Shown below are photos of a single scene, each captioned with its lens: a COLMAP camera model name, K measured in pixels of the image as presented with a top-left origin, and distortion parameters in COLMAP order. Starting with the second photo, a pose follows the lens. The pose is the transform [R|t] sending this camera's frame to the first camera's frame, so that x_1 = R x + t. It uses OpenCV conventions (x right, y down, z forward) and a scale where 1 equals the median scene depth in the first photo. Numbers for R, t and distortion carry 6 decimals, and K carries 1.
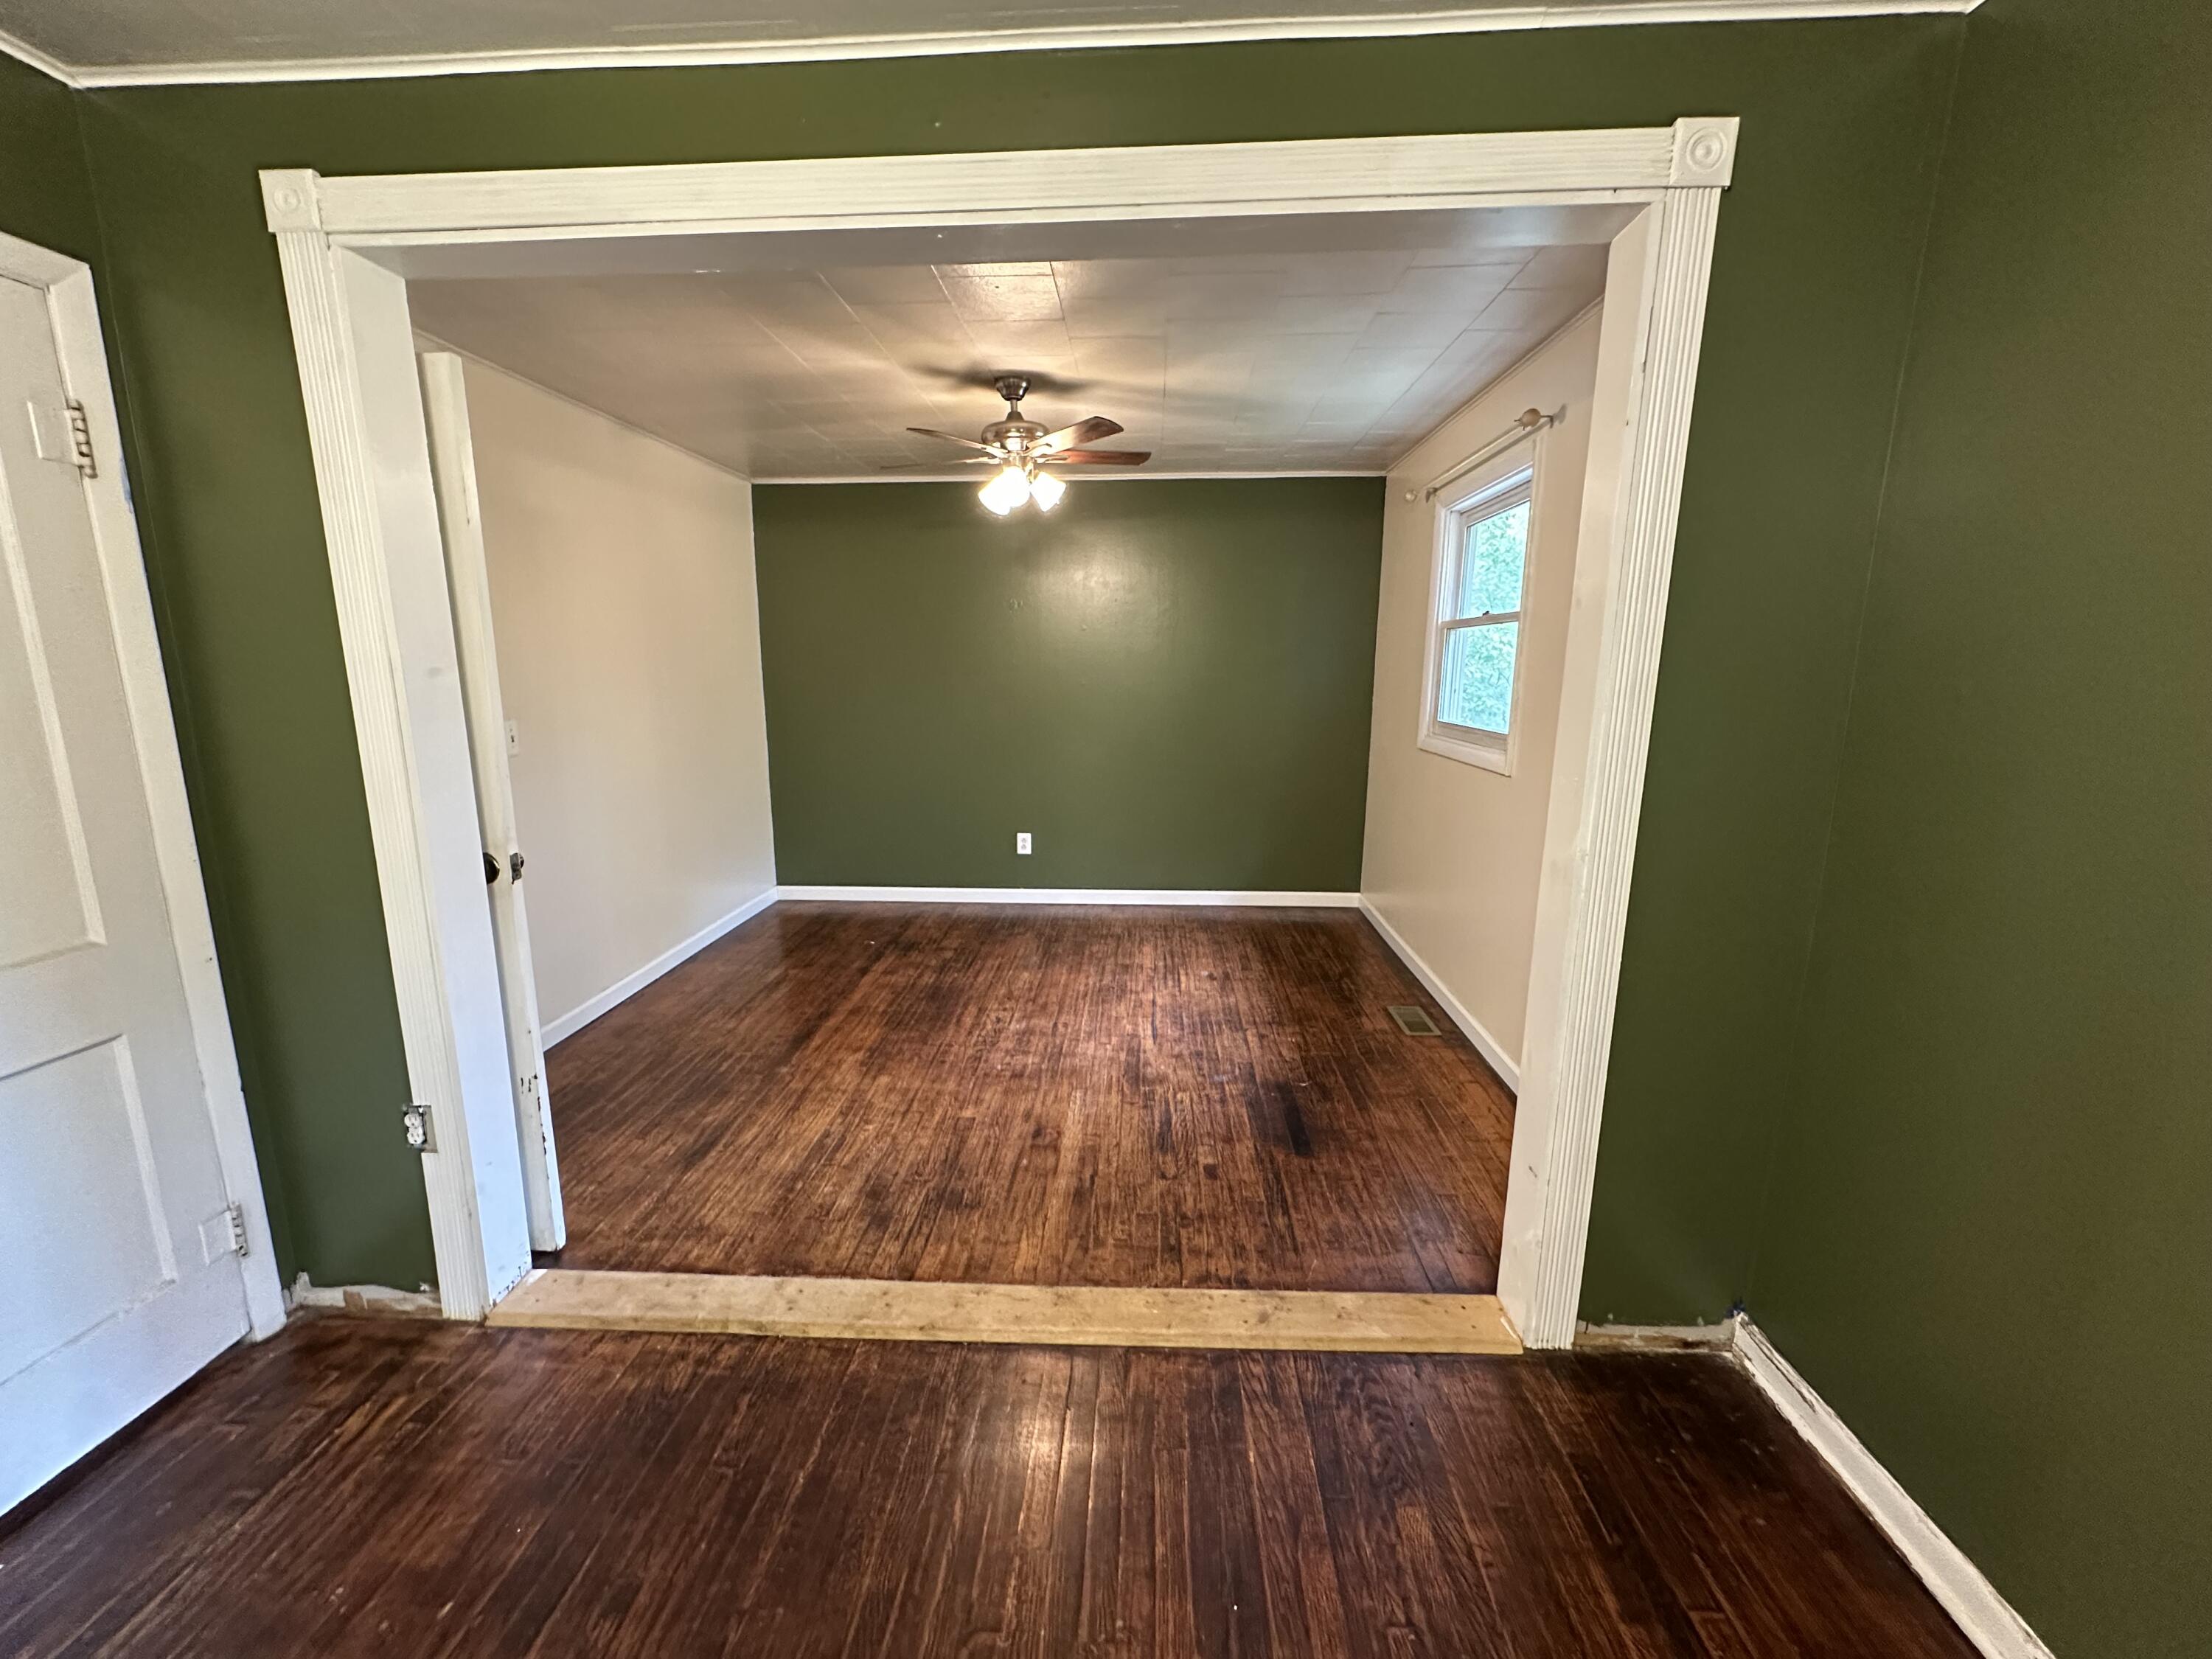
lens RADIAL K [[883.6, 0, 1108.0], [0, 883.6, 847.2], [0, 0, 1]] dist [-0.002814, 0.000881]
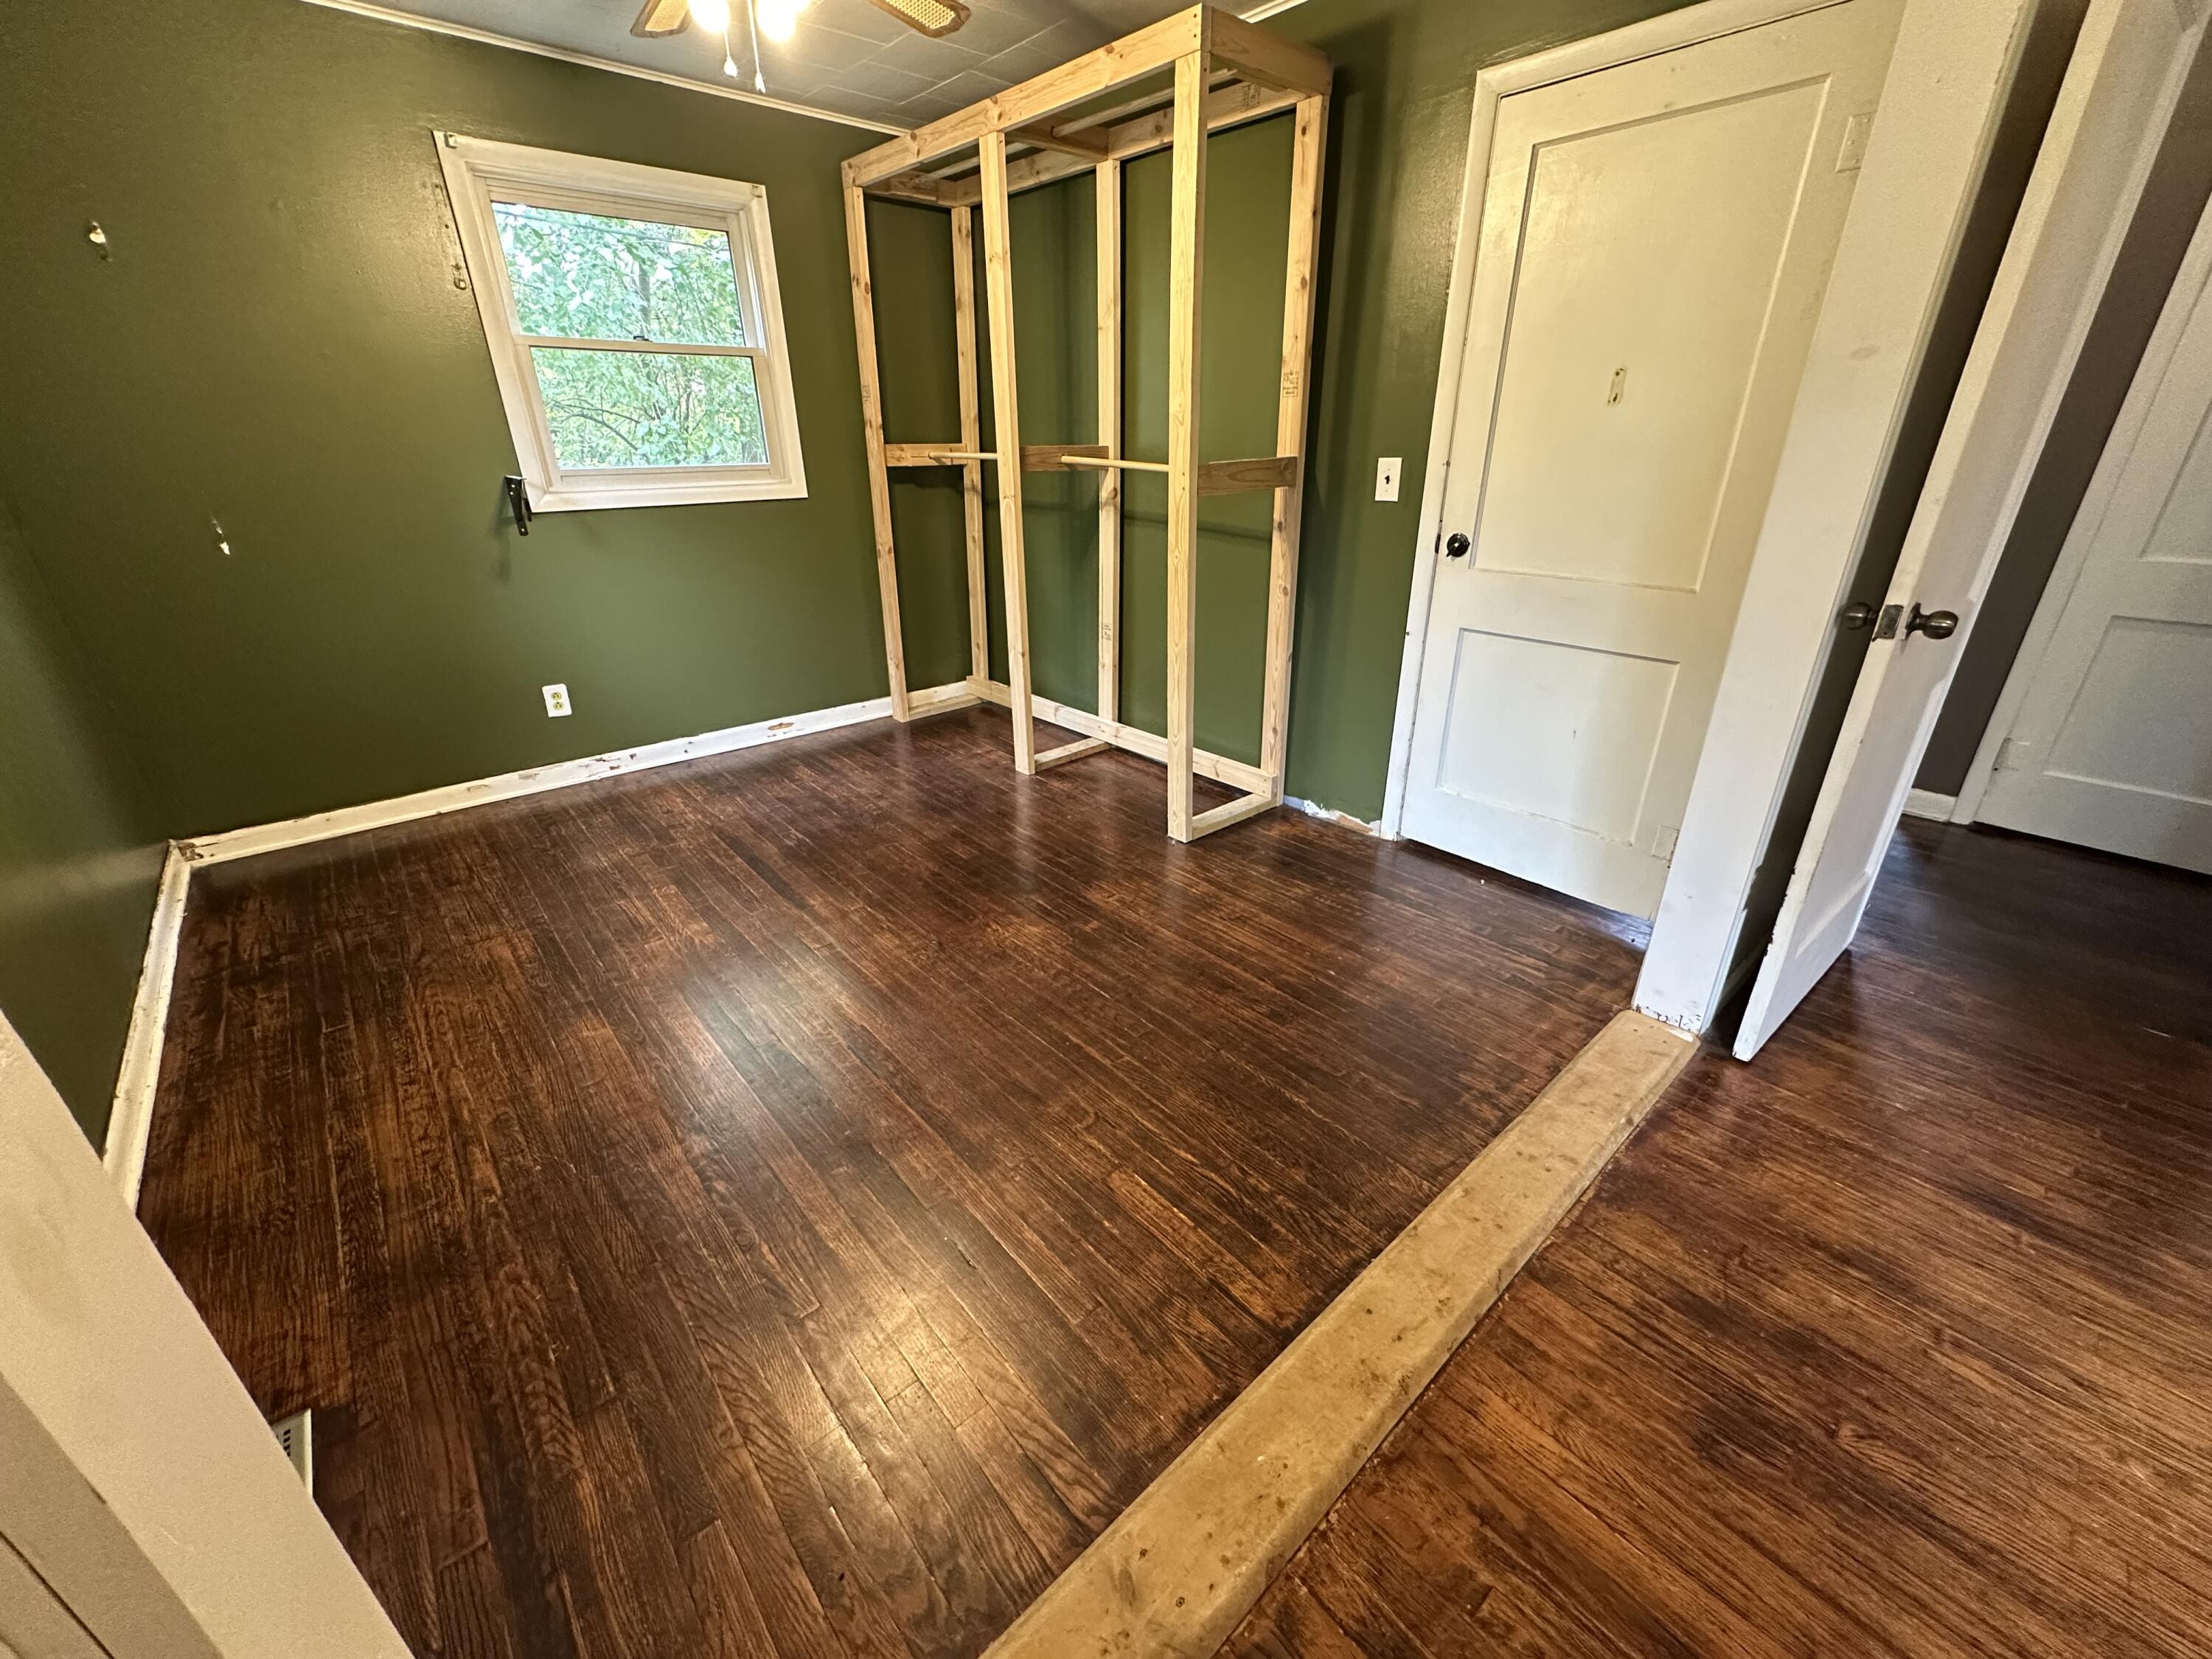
lens RADIAL K [[883.6, 0, 1100.6], [0, 883.6, 826.6], [0, 0, 1]] dist [-0.002814, 0.000881]
pose [[-0.720751, 0.283633, -0.632511, 0.249770], [-0.137485, 0.835842, 0.531476, -0.094682], [0.679423, 0.470022, -0.563438, 0.669599]]
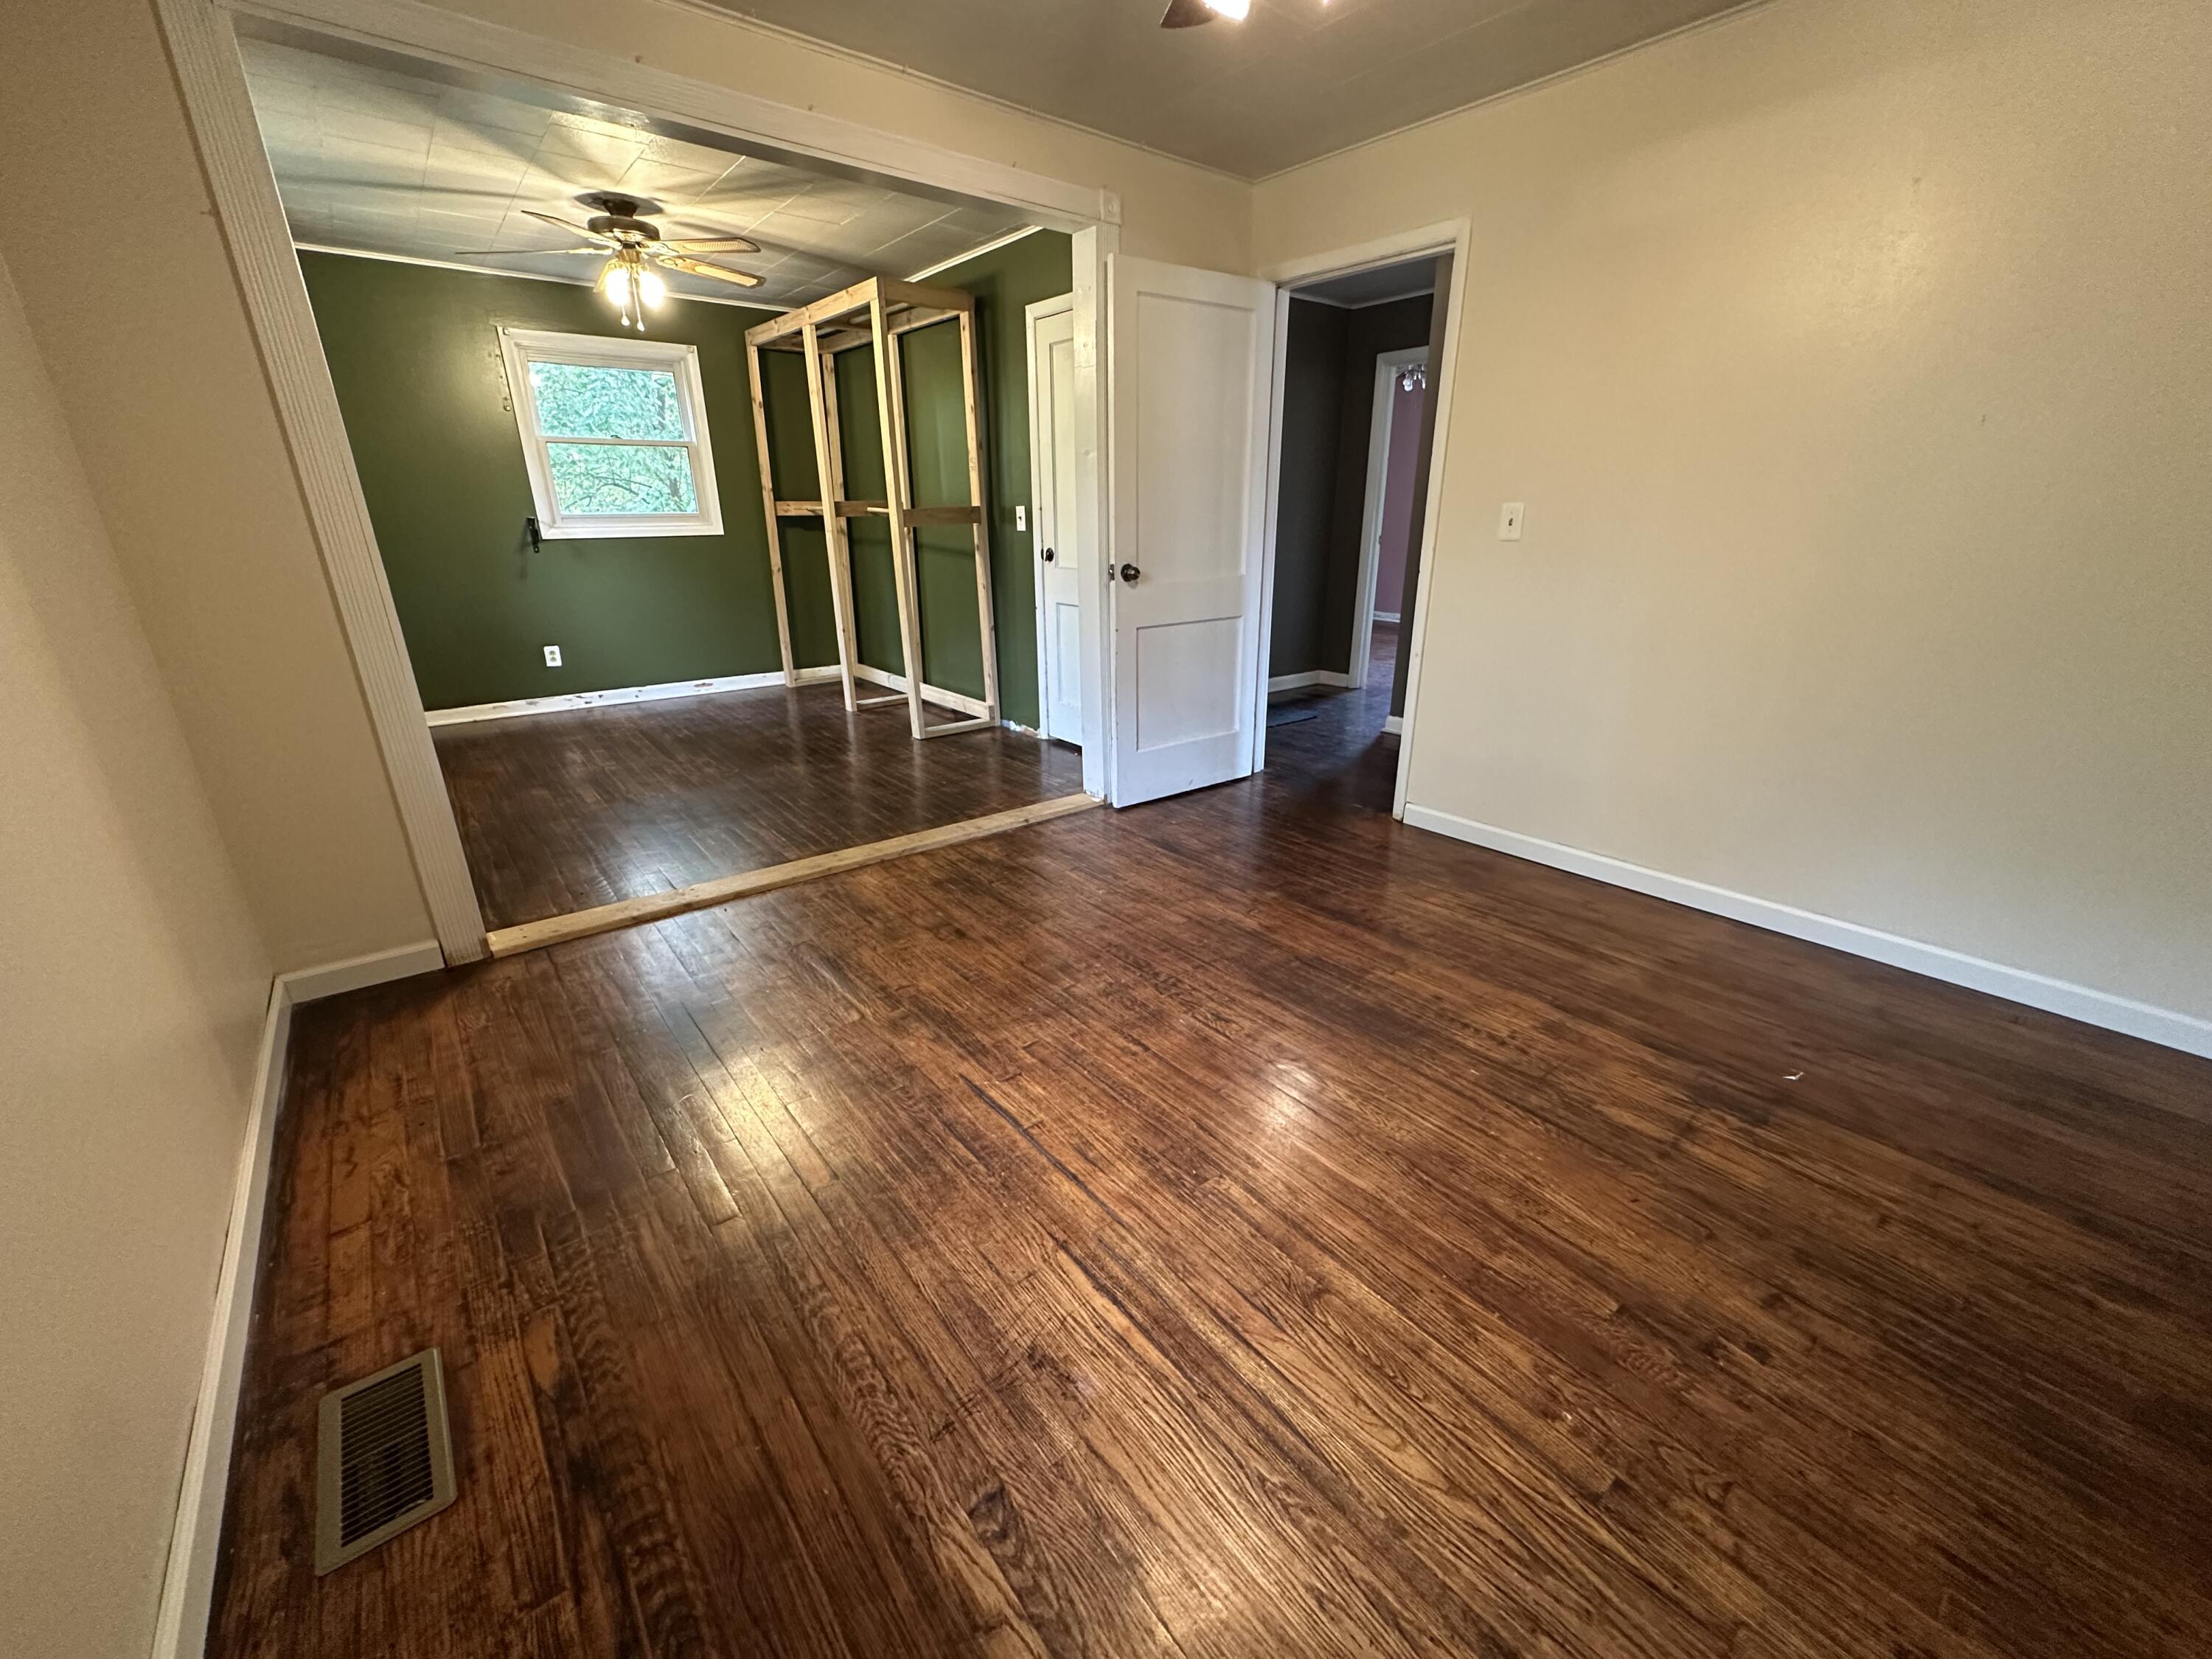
lens RADIAL K [[883.6, 0, 1103.7], [0, 883.6, 826.8], [0, 0, 1]] dist [-0.002814, 0.000881]
pose [[-0.752218, 0.225039, -0.619295, 0.335915], [-0.133462, 0.868354, 0.477649, -0.236816], [0.645257, 0.441949, -0.623157, 1.463394]]
